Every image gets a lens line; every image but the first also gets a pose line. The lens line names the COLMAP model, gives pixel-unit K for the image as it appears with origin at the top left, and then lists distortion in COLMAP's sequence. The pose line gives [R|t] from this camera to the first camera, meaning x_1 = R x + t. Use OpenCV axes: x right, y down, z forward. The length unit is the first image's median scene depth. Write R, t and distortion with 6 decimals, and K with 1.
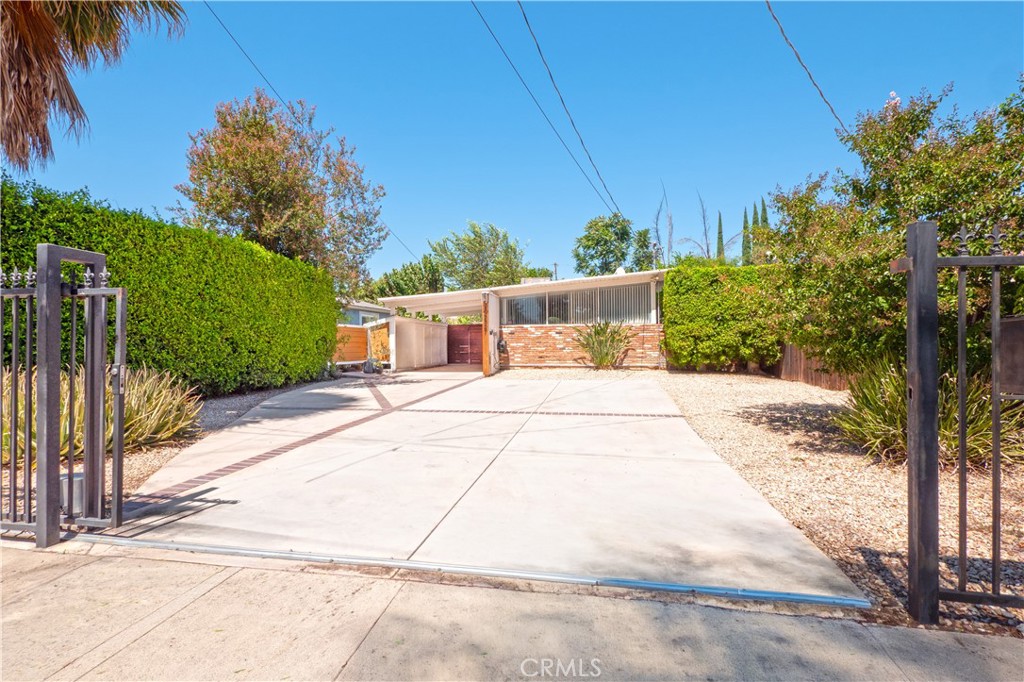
lens RADIAL K [[520.8, 0, 493.4], [0, 520.8, 341.1], [0, 0, 1]] dist [0.000062, 0.000013]
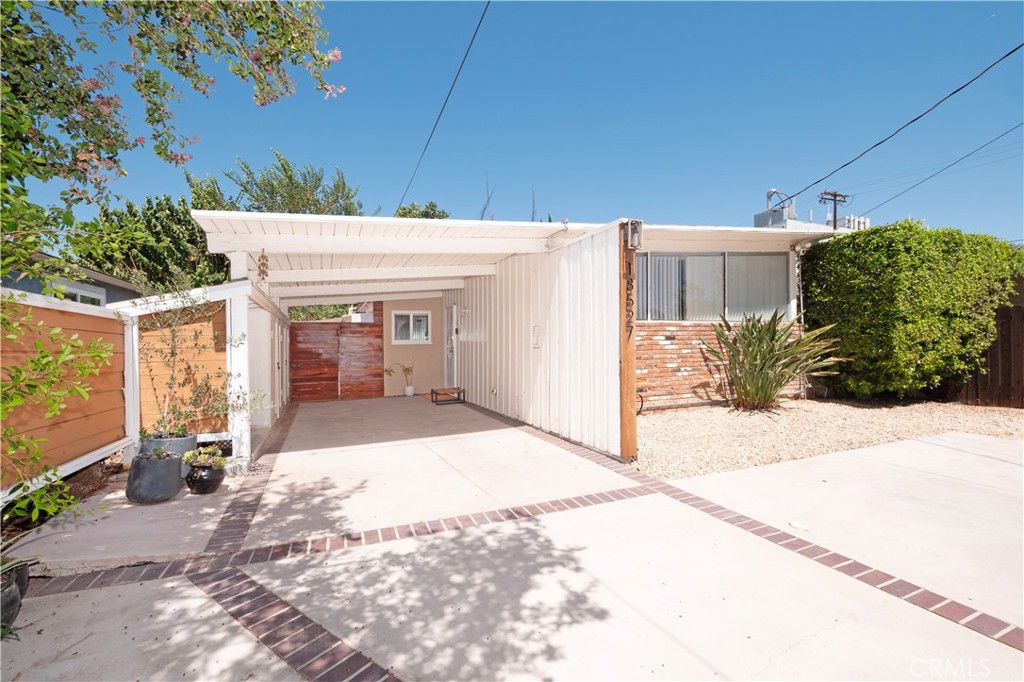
lens RADIAL K [[459.4, 0, 533.6], [0, 459.4, 340.4], [0, 0, 1]] dist [0.020745, 0.000021]
pose [[0.797926, -0.002498, 0.602750, -0.235966], [0.010248, 0.999903, -0.009422, -0.010557], [-0.602668, 0.013695, 0.797875, 0.732270]]
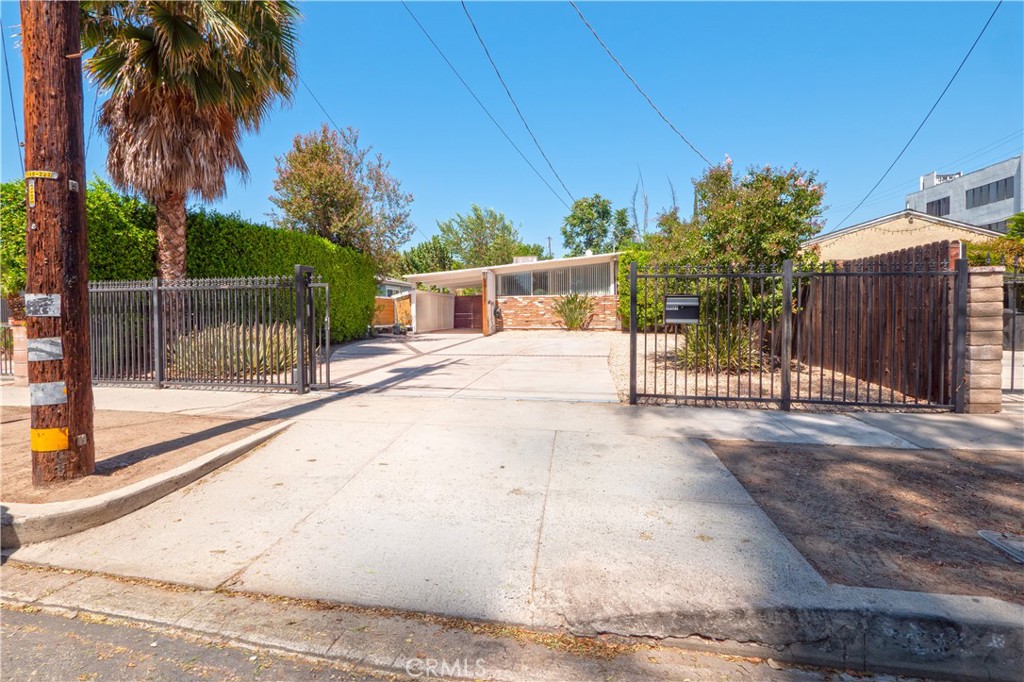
lens RADIAL K [[448.1, 0, 481.5], [0, 448.1, 424.8], [0, 0, 1]] dist [0.001752, 0.000274]
pose [[0.999704, 0.003002, -0.024147, 0.004233], [0.003085, 0.968707, 0.248188, 0.002450], [0.024136, -0.248189, 0.968411, -0.170278]]
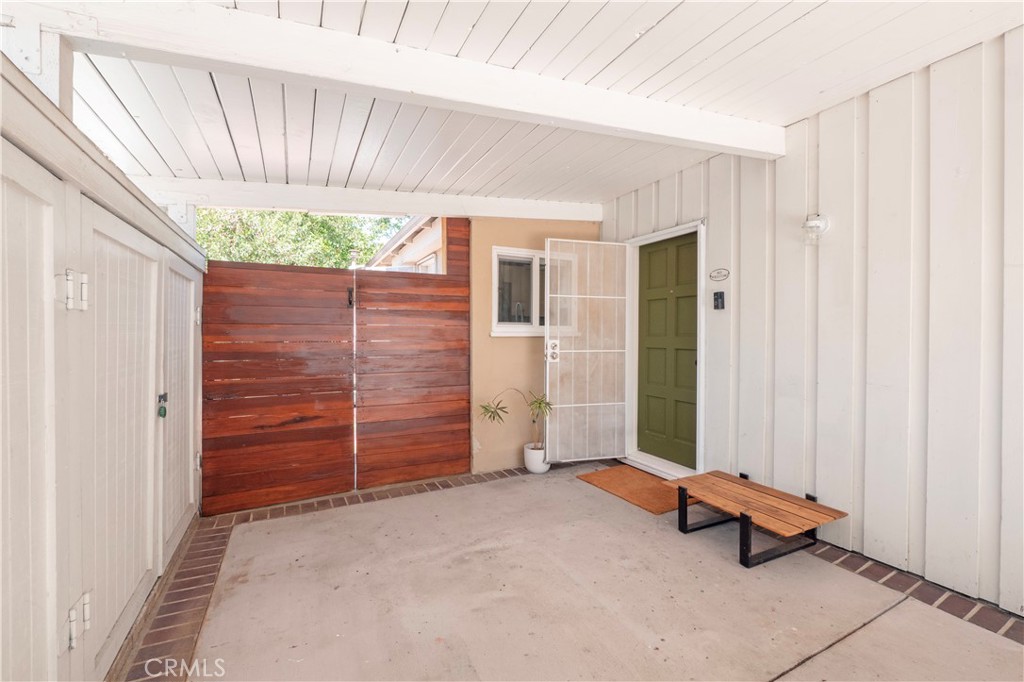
lens RADIAL K [[451.0, 0, 540.6], [0, 451.0, 341.0], [0, 0, 1]] dist [-0.031401, 0.000190]
pose [[0.760893, -0.004225, 0.648863, -0.134637], [-0.007121, 0.999864, 0.014862, -0.013996], [-0.648838, -0.015929, 0.760760, 1.198551]]
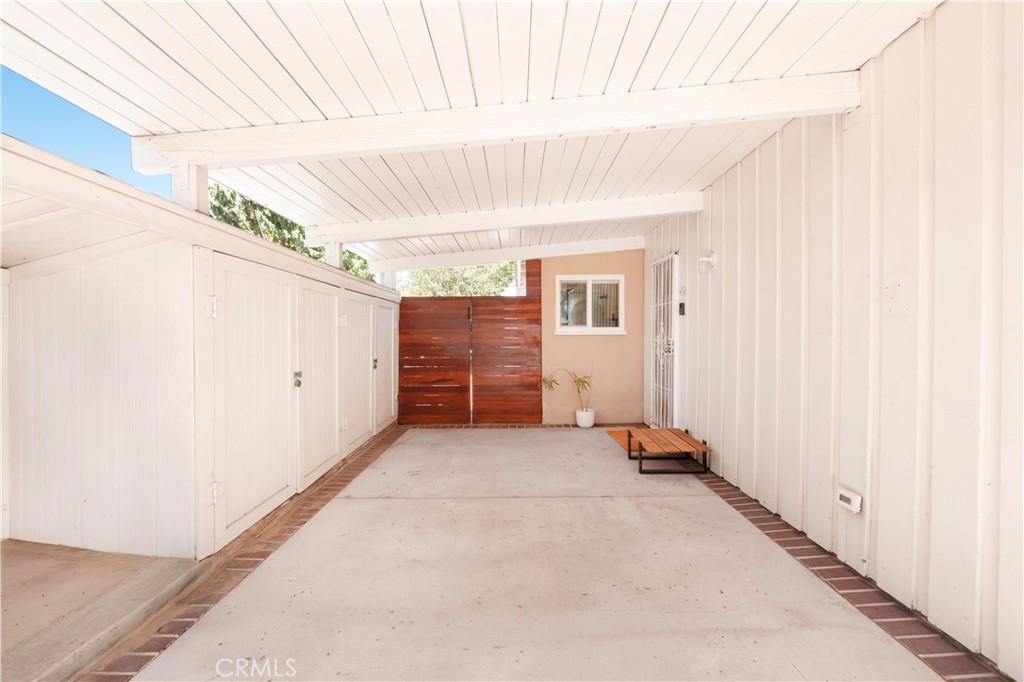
lens RADIAL K [[433.7, 0, 512.0], [0, 433.7, 341.0], [0, 0, 1]] dist [-0.136385, 0.000037]
pose [[0.977834, -0.002196, 0.209372, -0.104184], [-0.001635, 0.999834, 0.018122, -0.014063], [-0.209377, -0.018063, 0.977668, 1.054873]]
